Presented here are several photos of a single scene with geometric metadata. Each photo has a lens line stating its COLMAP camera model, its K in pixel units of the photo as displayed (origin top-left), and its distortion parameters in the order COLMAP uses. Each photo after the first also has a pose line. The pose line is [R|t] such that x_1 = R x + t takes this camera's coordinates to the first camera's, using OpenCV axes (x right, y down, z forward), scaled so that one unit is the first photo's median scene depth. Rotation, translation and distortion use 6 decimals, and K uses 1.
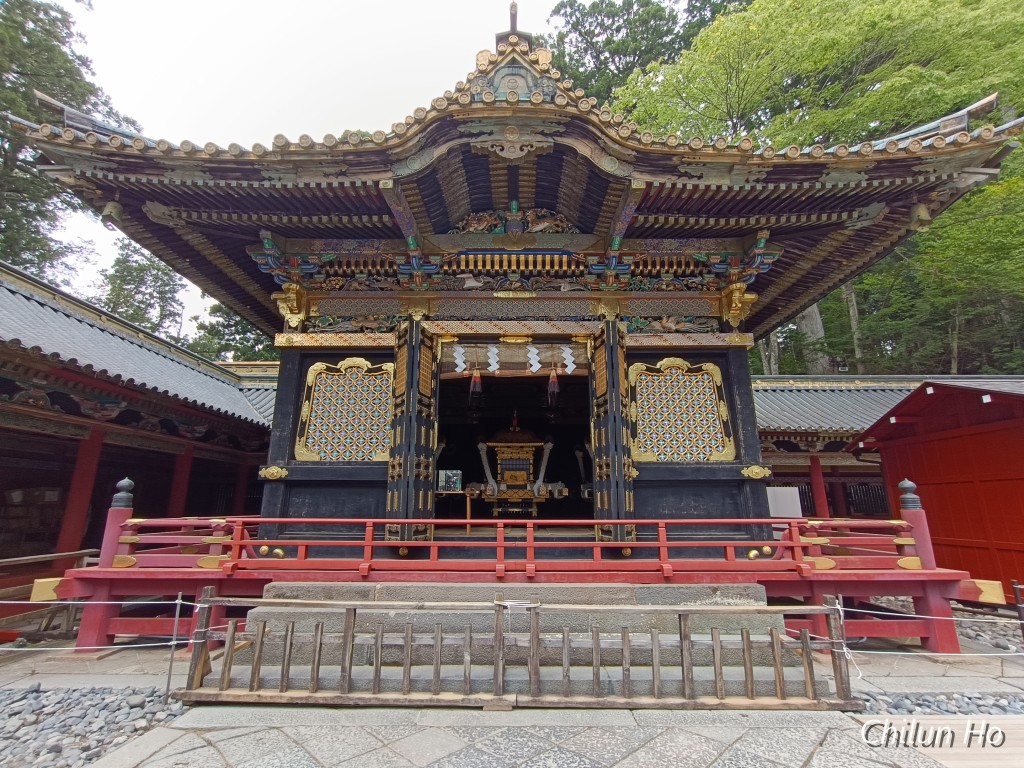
lens RADIAL K [[409.0, 0, 512.0], [0, 409.0, 384.0], [0, 0, 1]] dist [-0.006627, 0.000304]
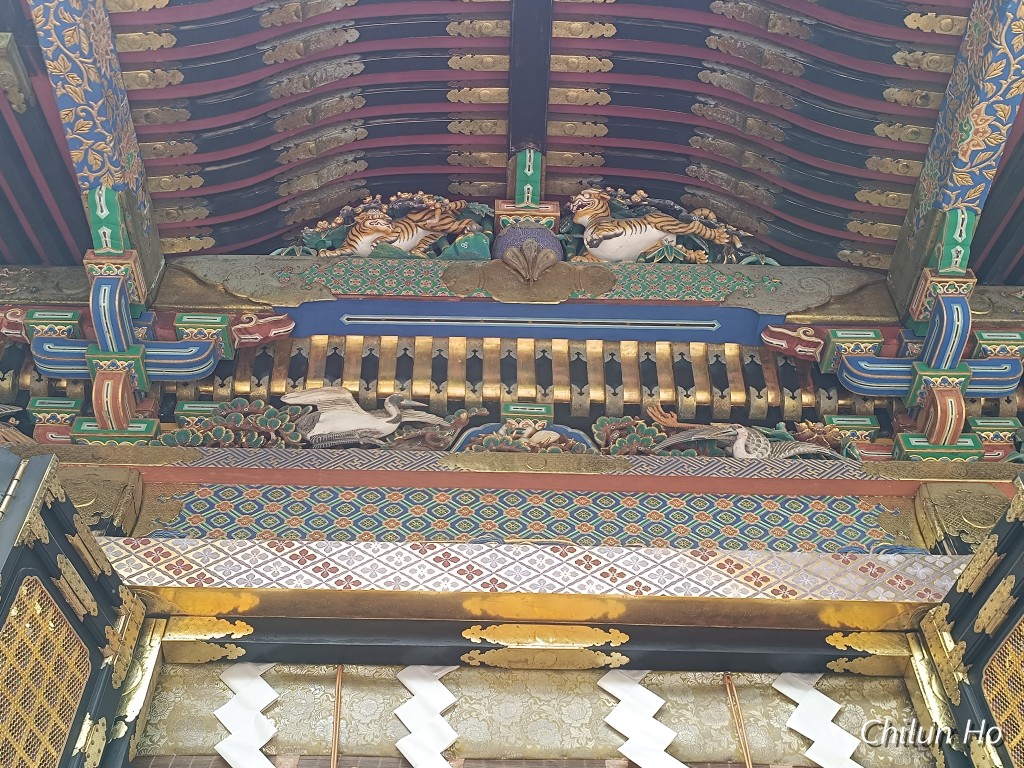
lens RADIAL K [[1126.0, 0, 498.2], [0, 1126.0, 384.3], [0, 0, 1]] dist [0.070785, -0.007883]
pose [[0.999806, 0.013511, 0.014319, -0.025008], [-0.002339, 0.803695, -0.595037, 0.126827], [-0.019548, 0.594888, 0.803571, 0.530097]]
